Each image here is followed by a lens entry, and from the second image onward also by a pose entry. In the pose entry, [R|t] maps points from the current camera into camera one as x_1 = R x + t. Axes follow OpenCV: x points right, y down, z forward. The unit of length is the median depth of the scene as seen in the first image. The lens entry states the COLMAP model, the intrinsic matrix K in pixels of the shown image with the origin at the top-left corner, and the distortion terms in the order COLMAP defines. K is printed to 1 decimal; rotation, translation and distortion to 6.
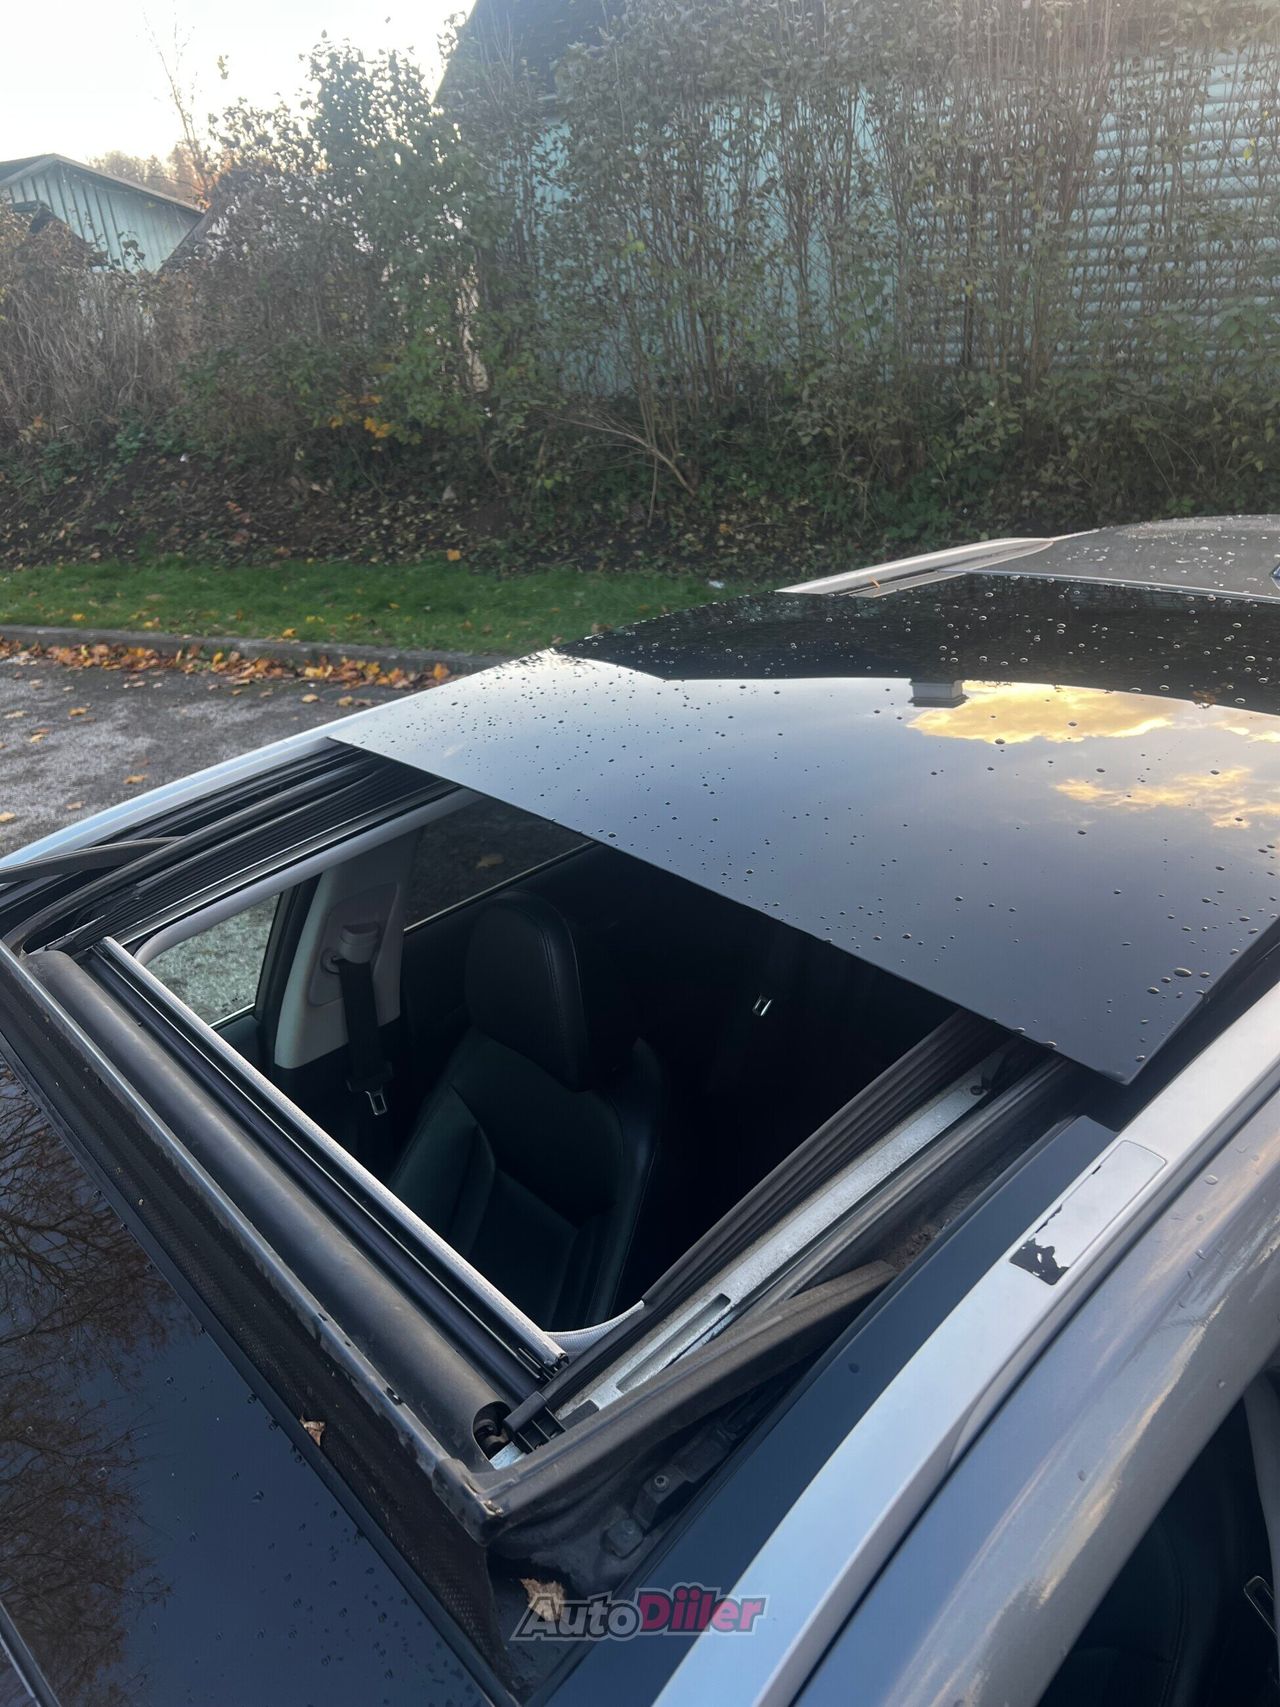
lens RADIAL K [[1262.1, 0, 635.0], [0, 1262.1, 857.8], [0, 0, 1]] dist [0.044316, -0.051768]
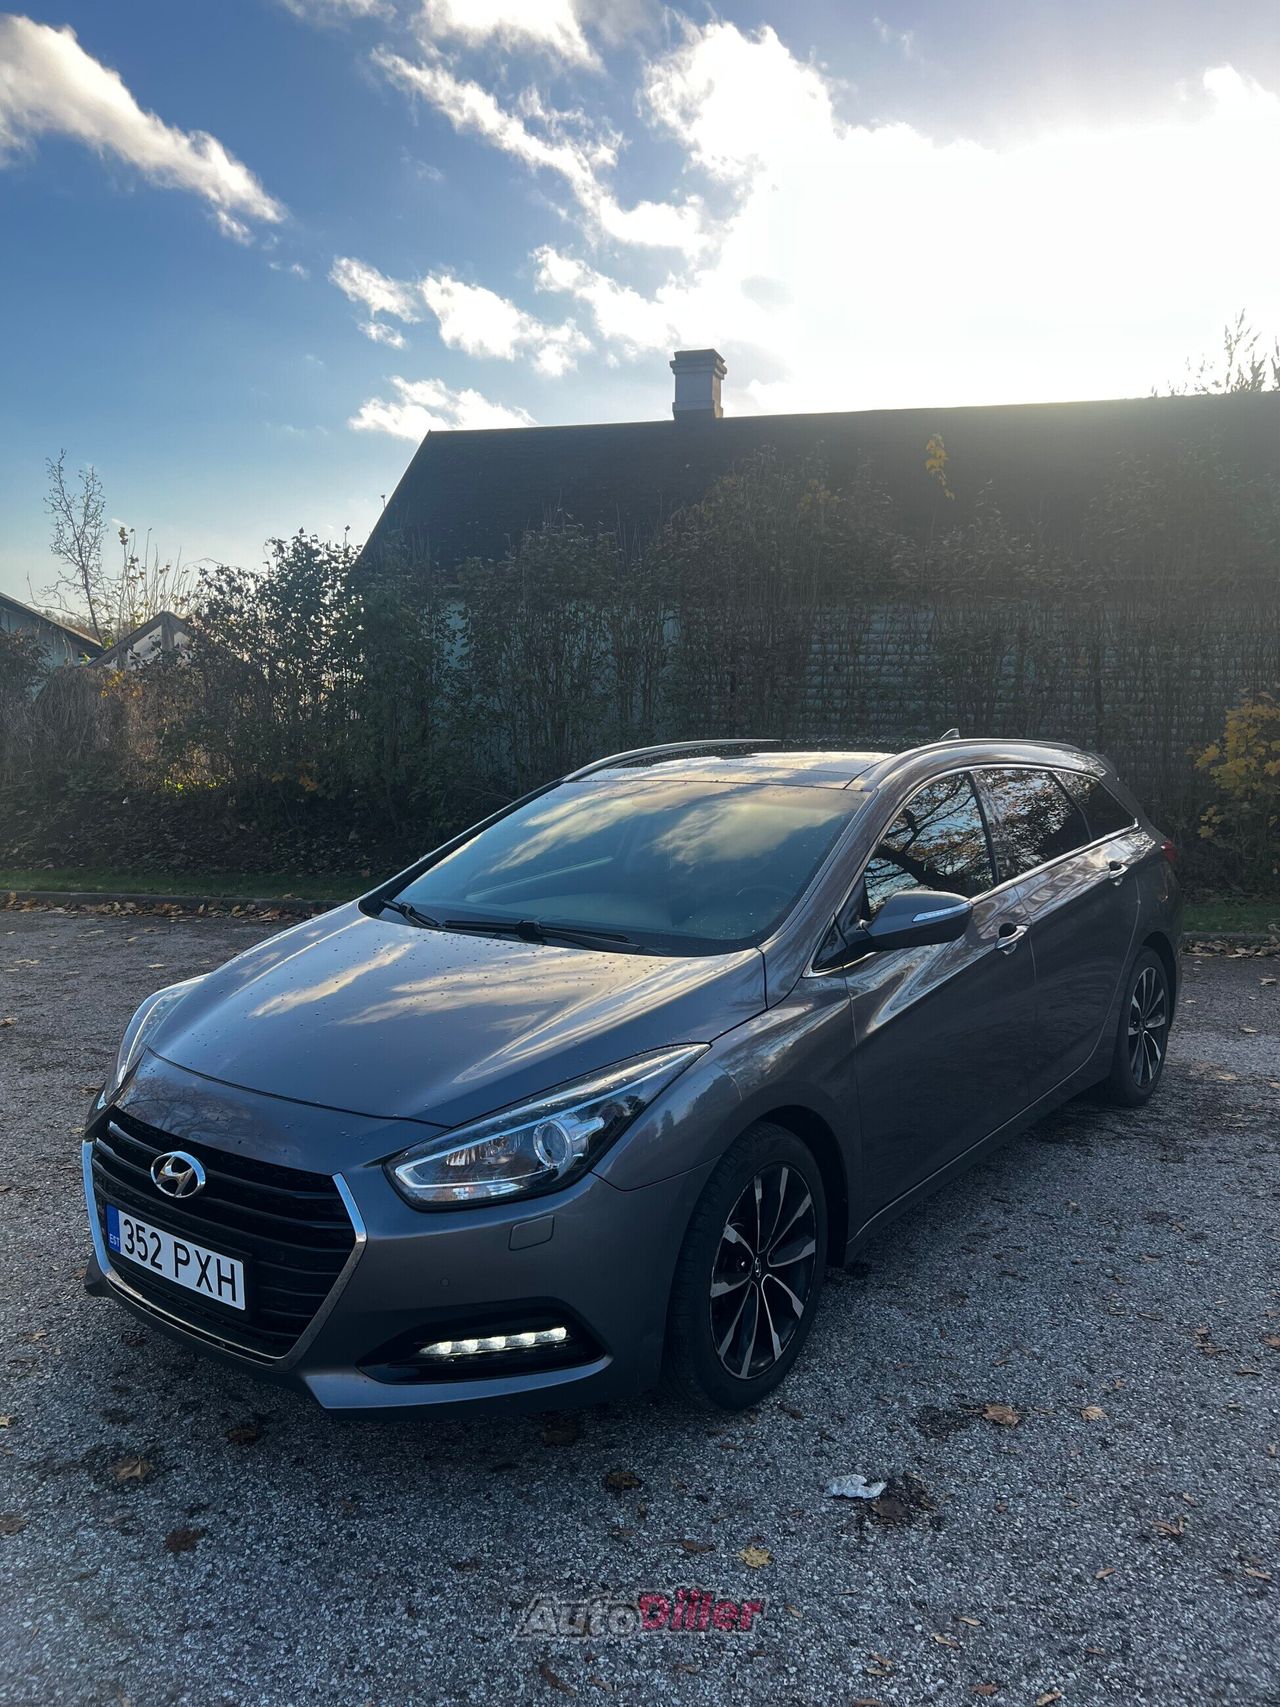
lens RADIAL K [[1262.1, 0, 617.9], [0, 1262.1, 838.9], [0, 0, 1]] dist [0.044316, -0.051768]
pose [[0.977104, 0.069274, 0.201167, -0.135955], [0.005599, 0.936810, -0.349793, 0.169683], [-0.212687, 0.342911, 0.914974, -0.249762]]
